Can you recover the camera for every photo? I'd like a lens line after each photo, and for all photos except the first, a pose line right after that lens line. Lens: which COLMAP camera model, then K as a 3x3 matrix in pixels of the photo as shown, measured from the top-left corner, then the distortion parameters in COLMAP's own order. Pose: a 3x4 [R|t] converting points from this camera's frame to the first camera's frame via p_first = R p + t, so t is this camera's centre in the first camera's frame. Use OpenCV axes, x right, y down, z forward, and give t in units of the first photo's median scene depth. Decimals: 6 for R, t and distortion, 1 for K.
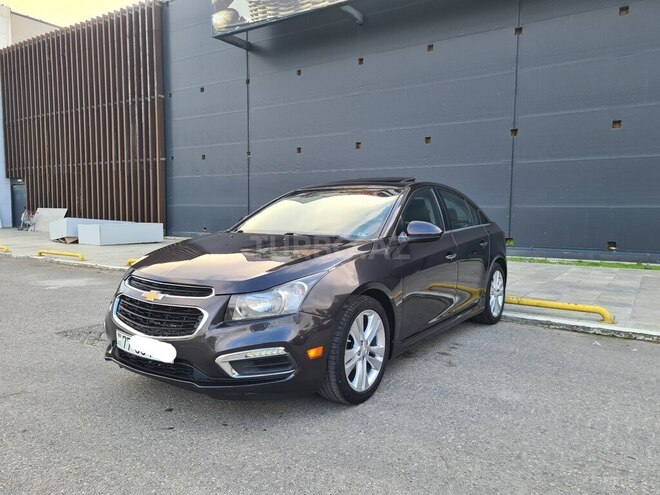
lens RADIAL K [[490.6, 0, 332.2], [0, 490.6, 250.2], [0, 0, 1]] dist [0.055751, -0.030944]
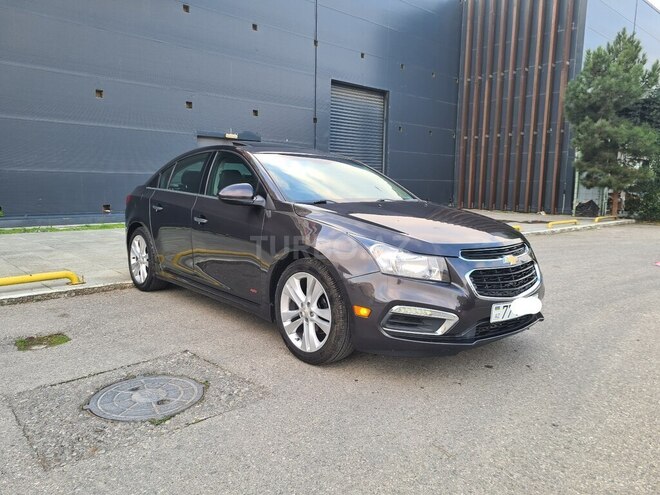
lens RADIAL K [[490.6, 0, 331.7], [0, 490.6, 244.5], [0, 0, 1]] dist [0.055751, -0.030944]
pose [[0.238004, -0.126212, 0.963029, -0.839981], [0.067550, 0.991271, 0.113219, -0.048797], [-0.968912, 0.038106, 0.244452, 0.634830]]
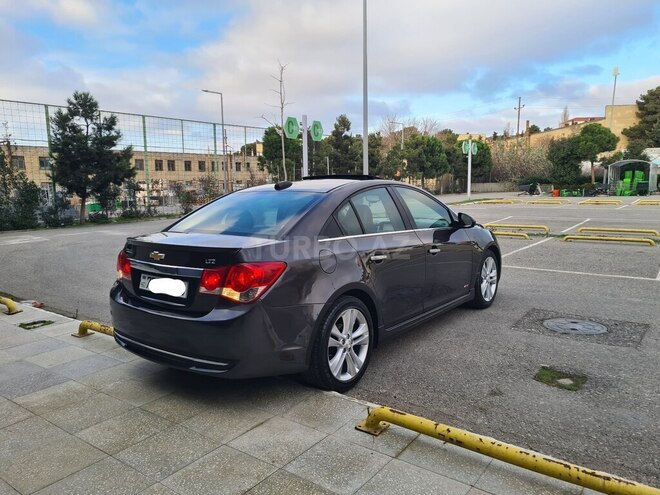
lens RADIAL K [[490.6, 0, 331.3], [0, 490.6, 248.8], [0, 0, 1]] dist [0.055751, -0.030944]
pose [[-0.998576, 0.001391, 0.053331, 0.051363], [0.012955, 0.976059, 0.217118, -0.213695], [-0.051752, 0.217500, -0.974687, 1.939687]]
